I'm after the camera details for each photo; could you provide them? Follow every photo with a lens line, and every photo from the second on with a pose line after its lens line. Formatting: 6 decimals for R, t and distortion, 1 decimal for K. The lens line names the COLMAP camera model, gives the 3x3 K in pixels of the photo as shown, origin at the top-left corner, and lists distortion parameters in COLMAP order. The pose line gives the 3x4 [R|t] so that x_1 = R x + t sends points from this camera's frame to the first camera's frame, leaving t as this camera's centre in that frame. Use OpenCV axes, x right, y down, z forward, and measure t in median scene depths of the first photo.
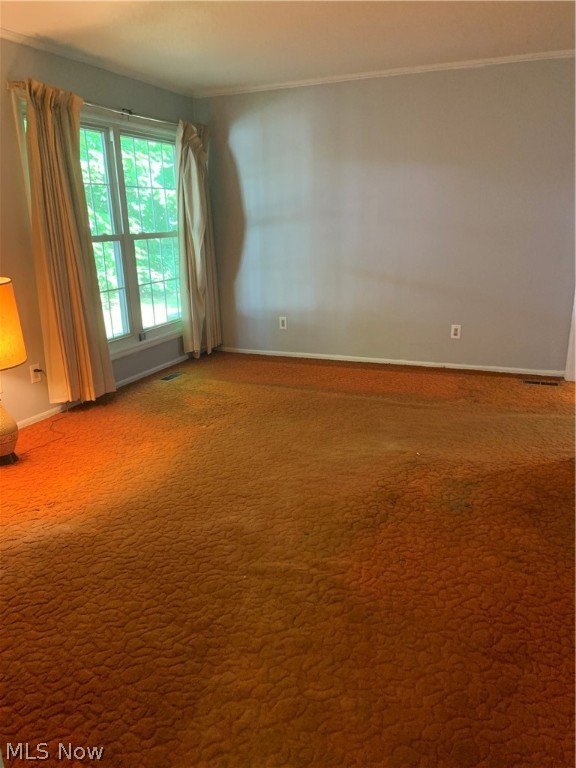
lens RADIAL K [[565.6, 0, 280.5], [0, 565.6, 384.5], [0, 0, 1]] dist [0.106995, -0.124523]
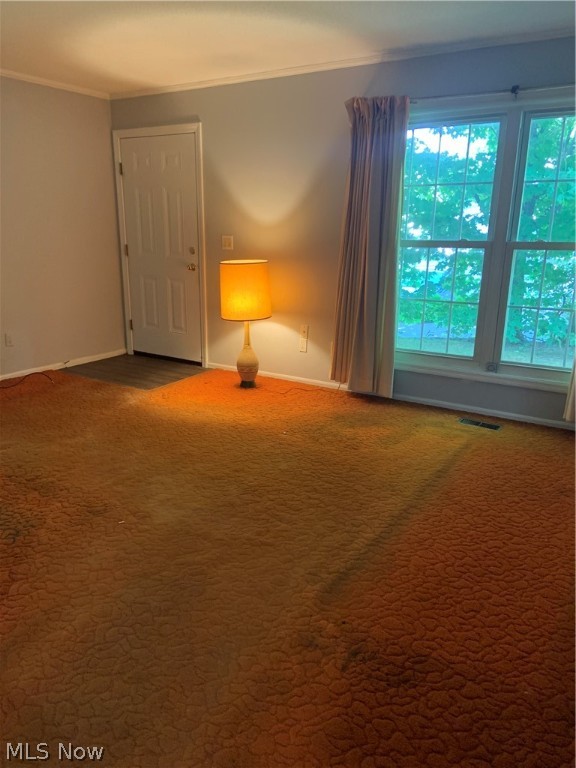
lens RADIAL K [[565.6, 0, 280.5], [0, 565.6, 384.5], [0, 0, 1]] dist [0.106995, -0.124523]
pose [[-0.150577, 0.277125, -0.948962, 0.686195], [-0.292720, 0.904364, 0.310549, -0.268621], [0.944268, 0.324541, -0.055056, 0.910573]]
